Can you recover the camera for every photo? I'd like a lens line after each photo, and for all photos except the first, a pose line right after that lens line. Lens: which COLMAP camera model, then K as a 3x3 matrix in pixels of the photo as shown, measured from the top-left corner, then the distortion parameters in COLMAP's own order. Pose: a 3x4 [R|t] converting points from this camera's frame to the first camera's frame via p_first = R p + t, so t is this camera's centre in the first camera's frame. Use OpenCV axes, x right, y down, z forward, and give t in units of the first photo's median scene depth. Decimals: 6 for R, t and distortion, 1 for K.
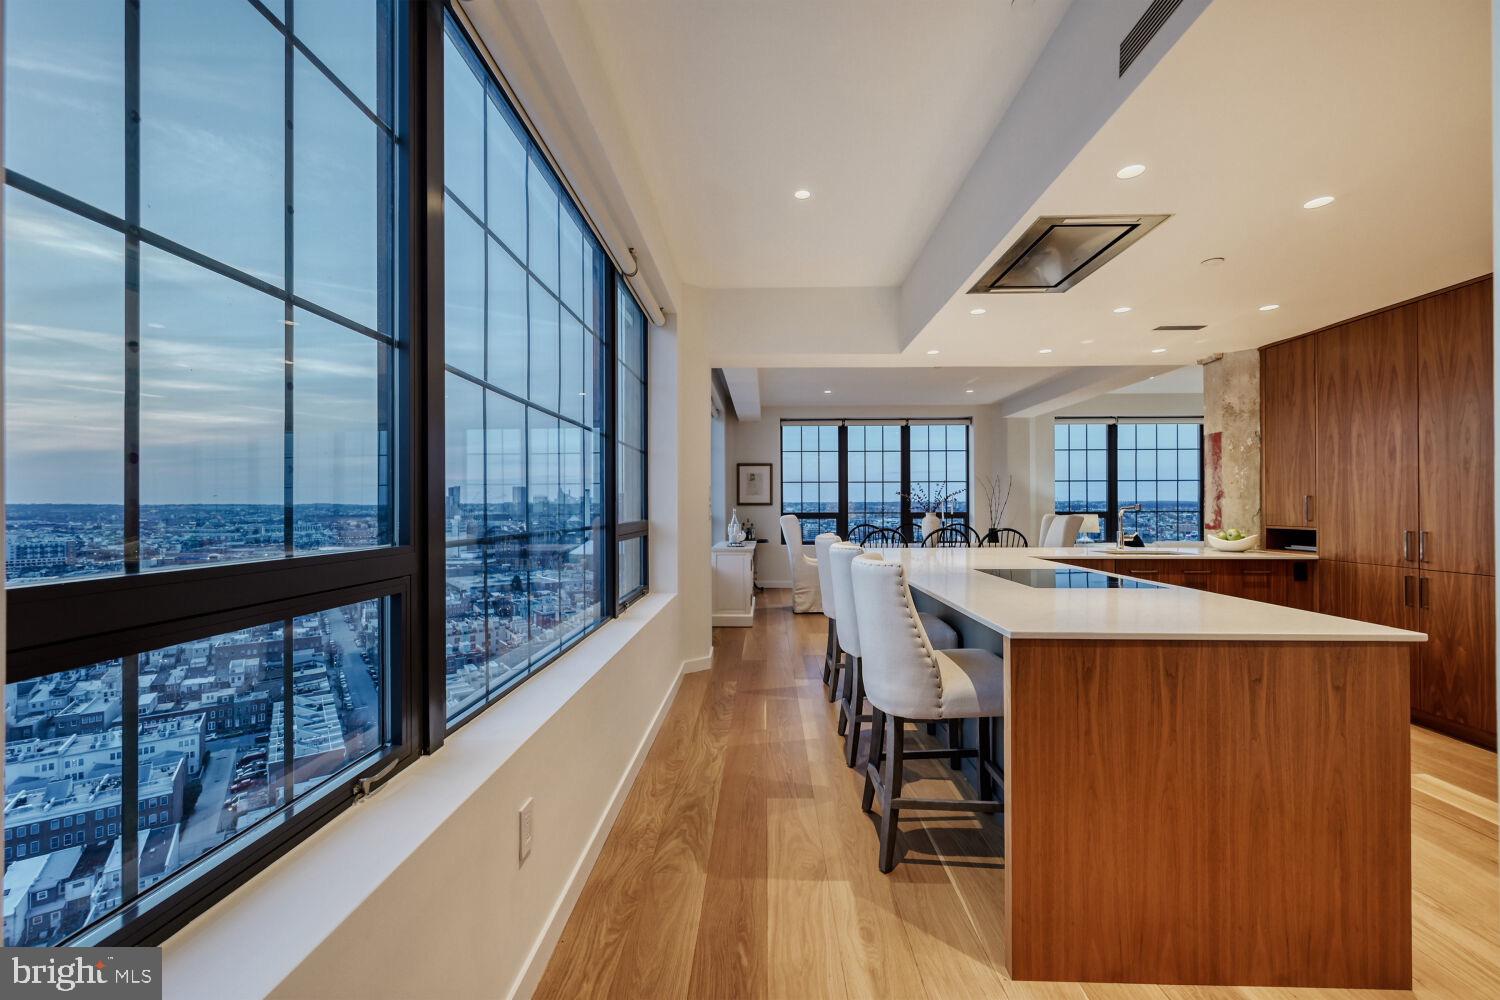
lens RADIAL K [[604.1, 0, 750.0], [0, 604.1, 500.0], [0, 0, 1]] dist [0.000451, 0.000102]
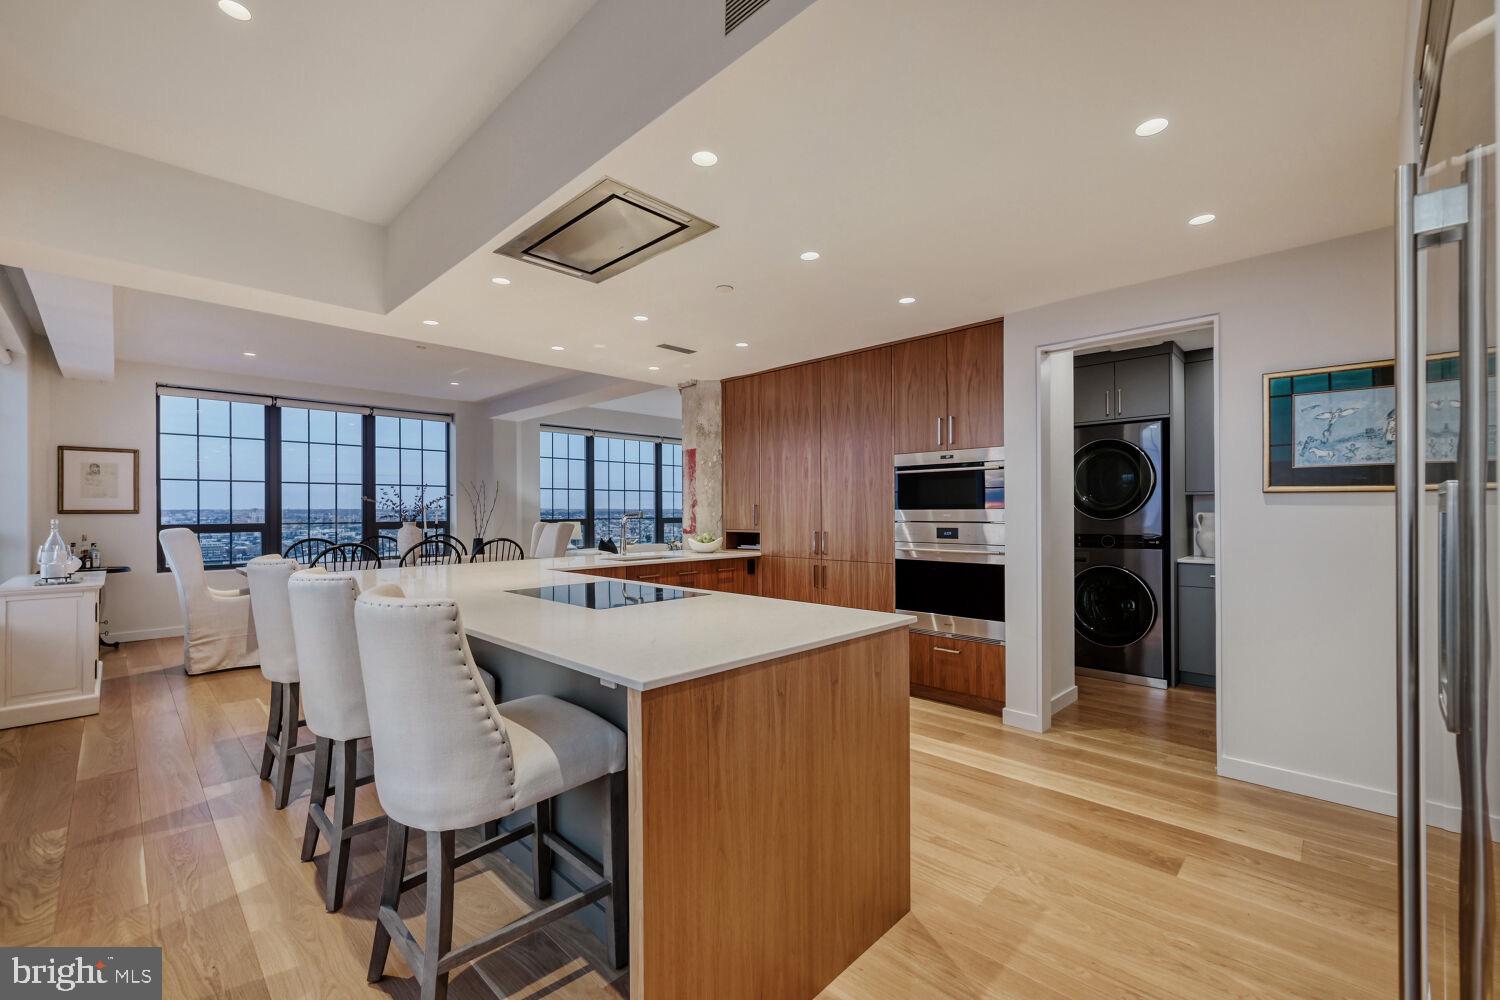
lens RADIAL K [[616.6, 0, 747.4], [0, 616.6, 509.4], [0, 0, 1]] dist [-0.000767, 0.000445]
pose [[0.677799, 0.002345, 0.735243, -0.014464], [-0.004343, 0.999990, 0.000813, 0.001343], [-0.735234, -0.003744, 0.677803, 0.140934]]
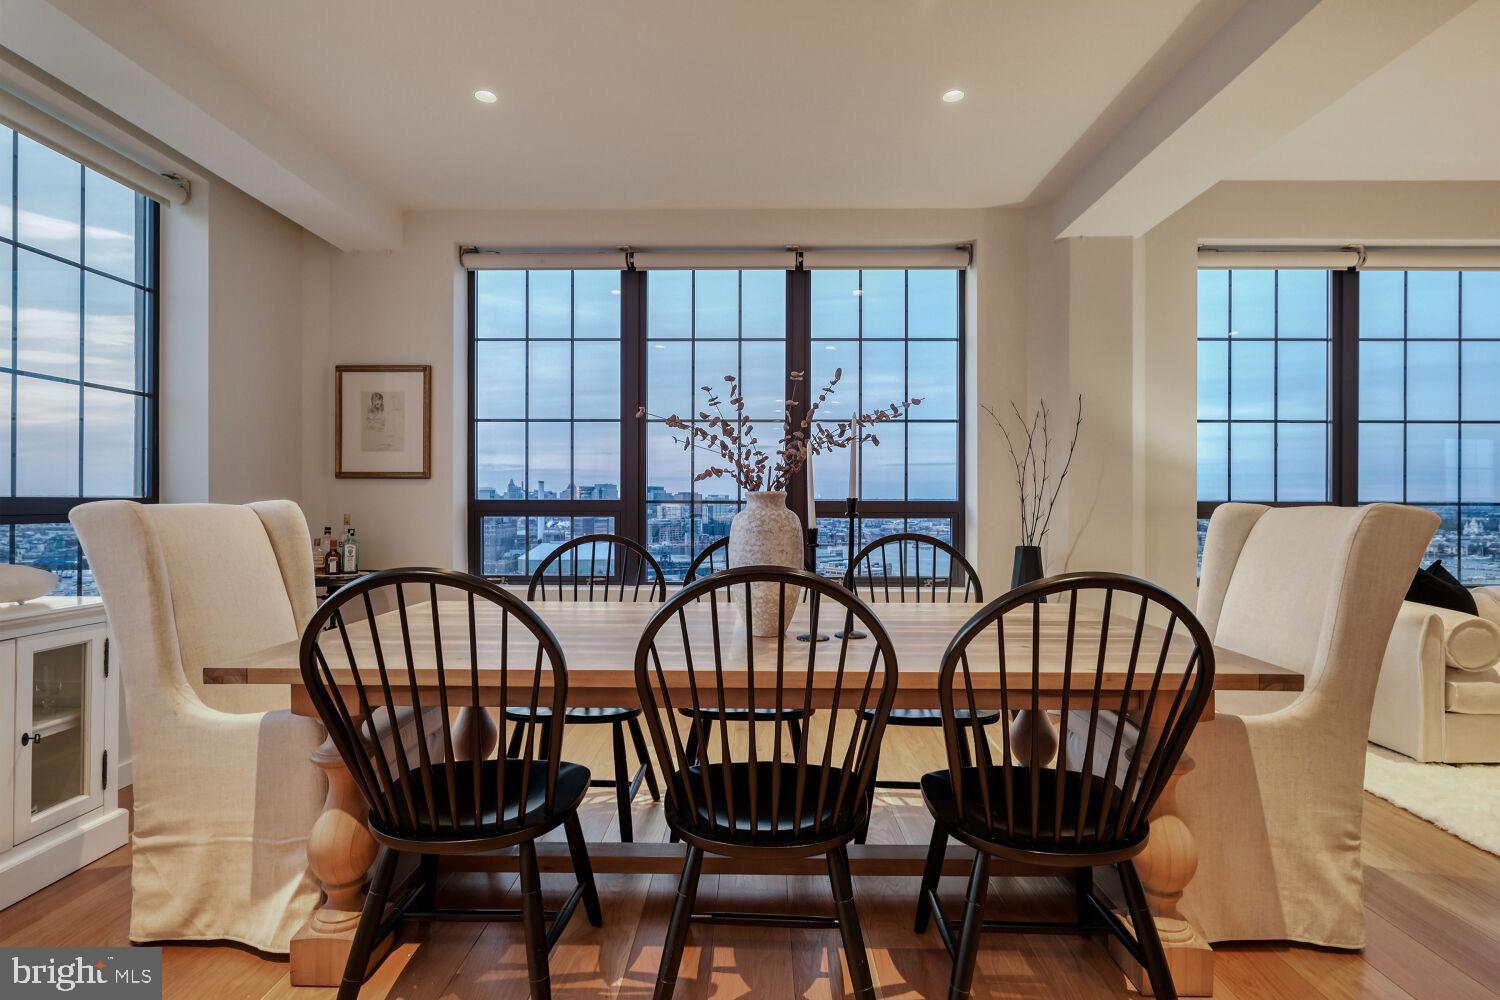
lens RADIAL K [[736.3, 0, 750.0], [0, 736.3, 500.0], [0, 0, 1]] dist [-0.001696, -0.000108]
pose [[0.999869, 0.005588, 0.015186, 0.480973], [-0.005673, 0.999969, 0.005528, 0.038348], [-0.015155, -0.005614, 0.999869, 1.180616]]
